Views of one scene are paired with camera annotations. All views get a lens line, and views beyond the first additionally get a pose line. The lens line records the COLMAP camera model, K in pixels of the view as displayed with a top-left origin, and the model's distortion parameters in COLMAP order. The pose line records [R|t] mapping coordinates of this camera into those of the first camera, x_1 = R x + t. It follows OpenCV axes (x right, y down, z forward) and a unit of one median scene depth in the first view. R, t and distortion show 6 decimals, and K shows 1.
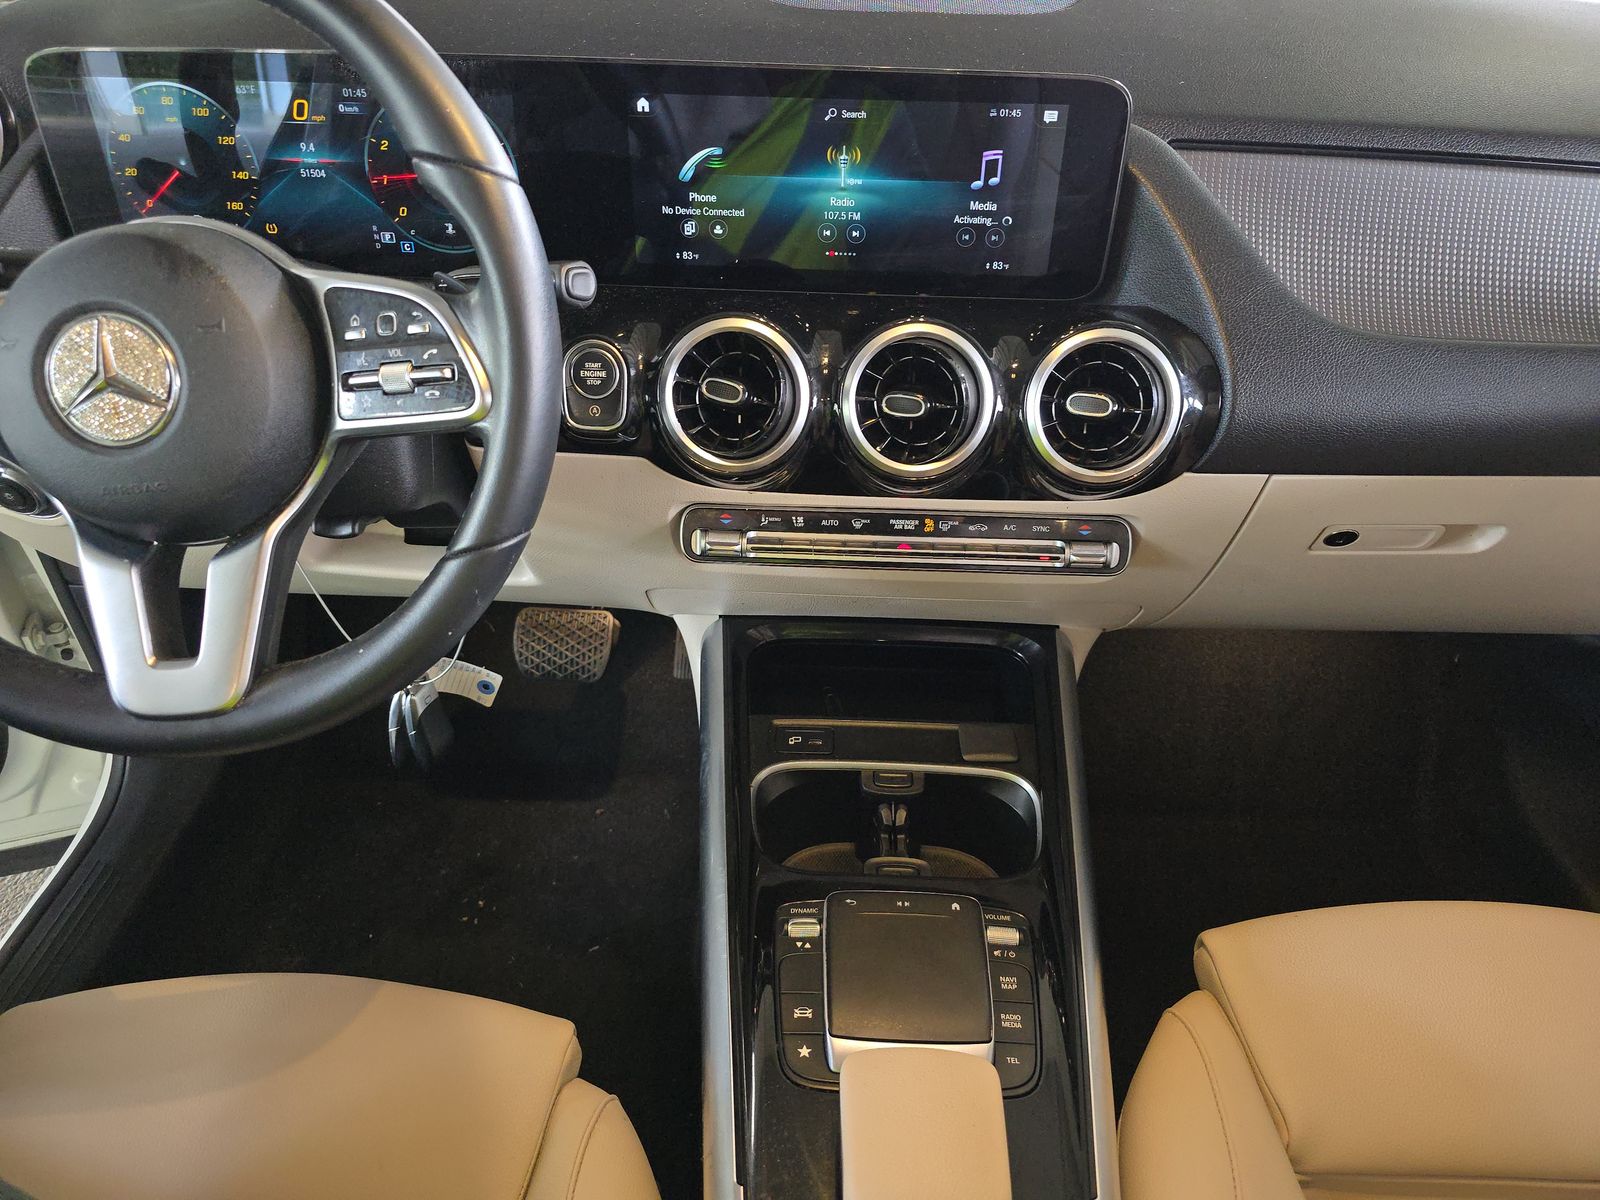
lens RADIAL K [[1063.8, 0, 802.0], [0, 1063.8, 595.0], [0, 0, 1]] dist [0.008517, -0.004307]
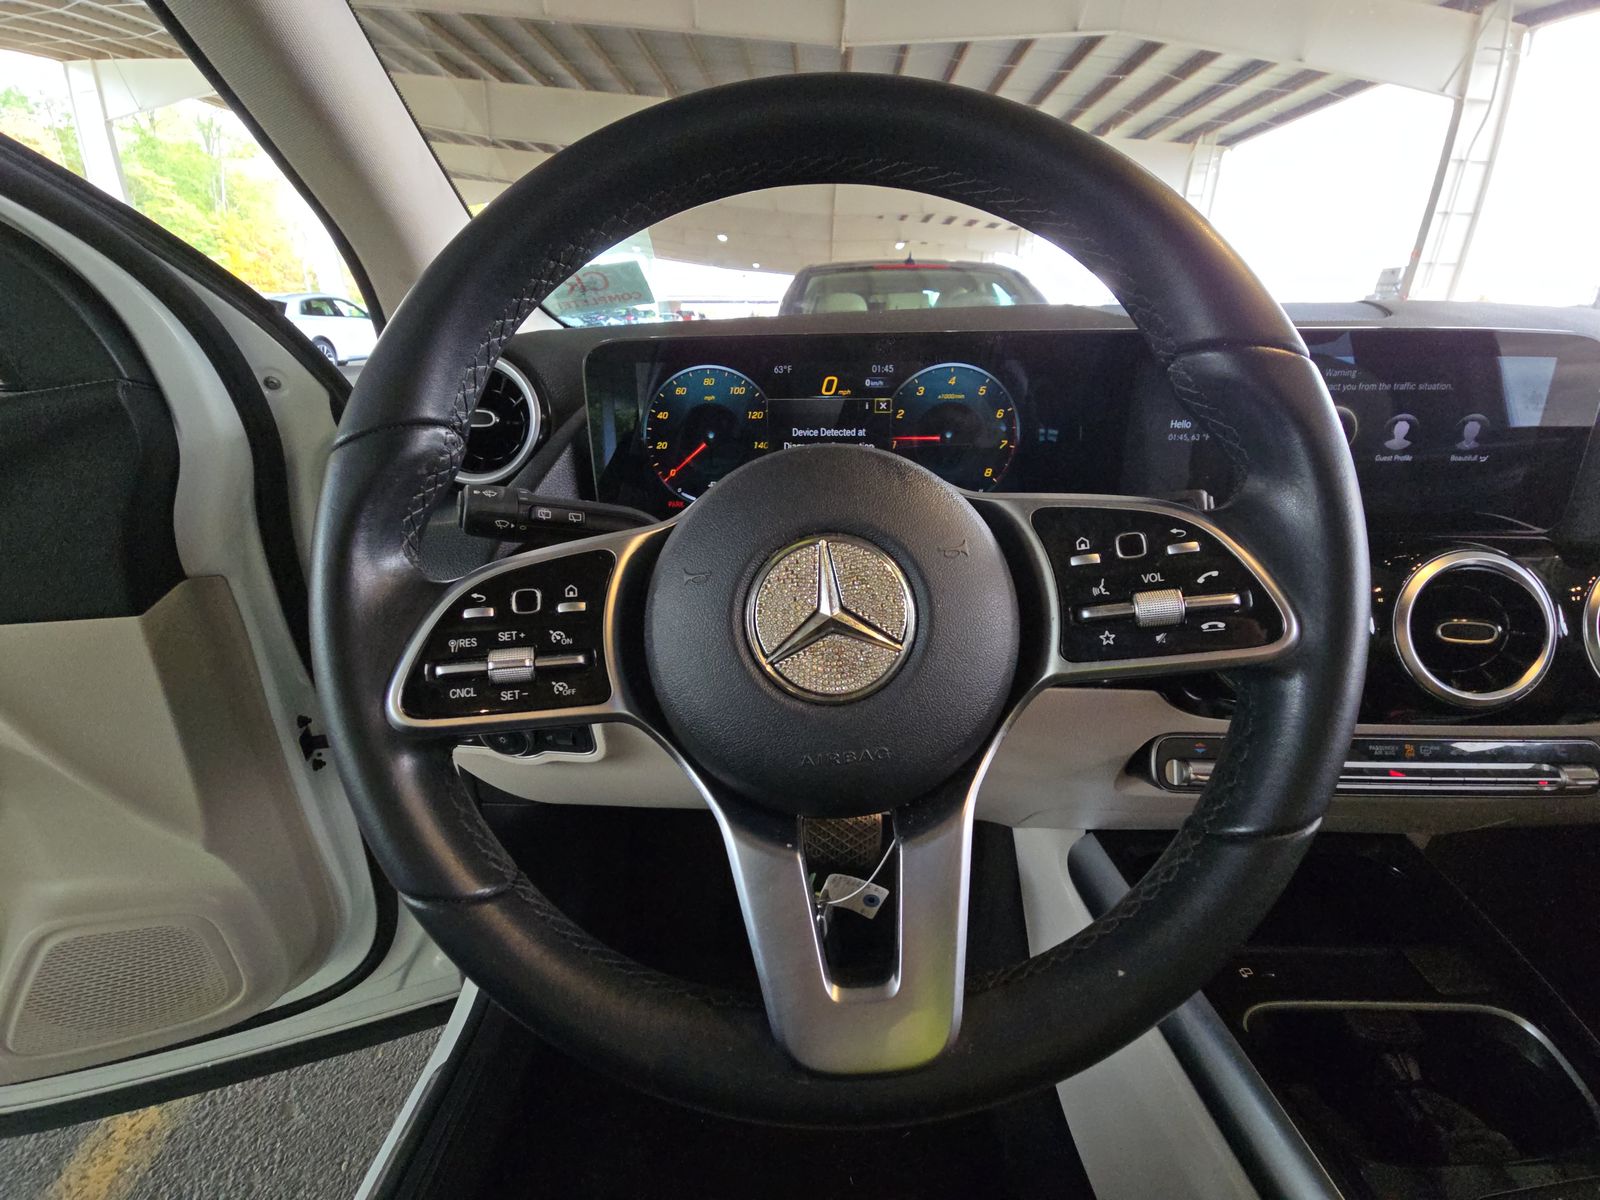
lens RADIAL K [[648.5, 0, 796.3], [0, 648.5, 604.9], [0, 0, 1]] dist [-0.002517, 0.000458]
pose [[0.999489, -0.024289, -0.020775, -0.494269], [0.018676, 0.971307, -0.237095, -0.072307], [0.025938, 0.236585, 0.971264, 0.394685]]
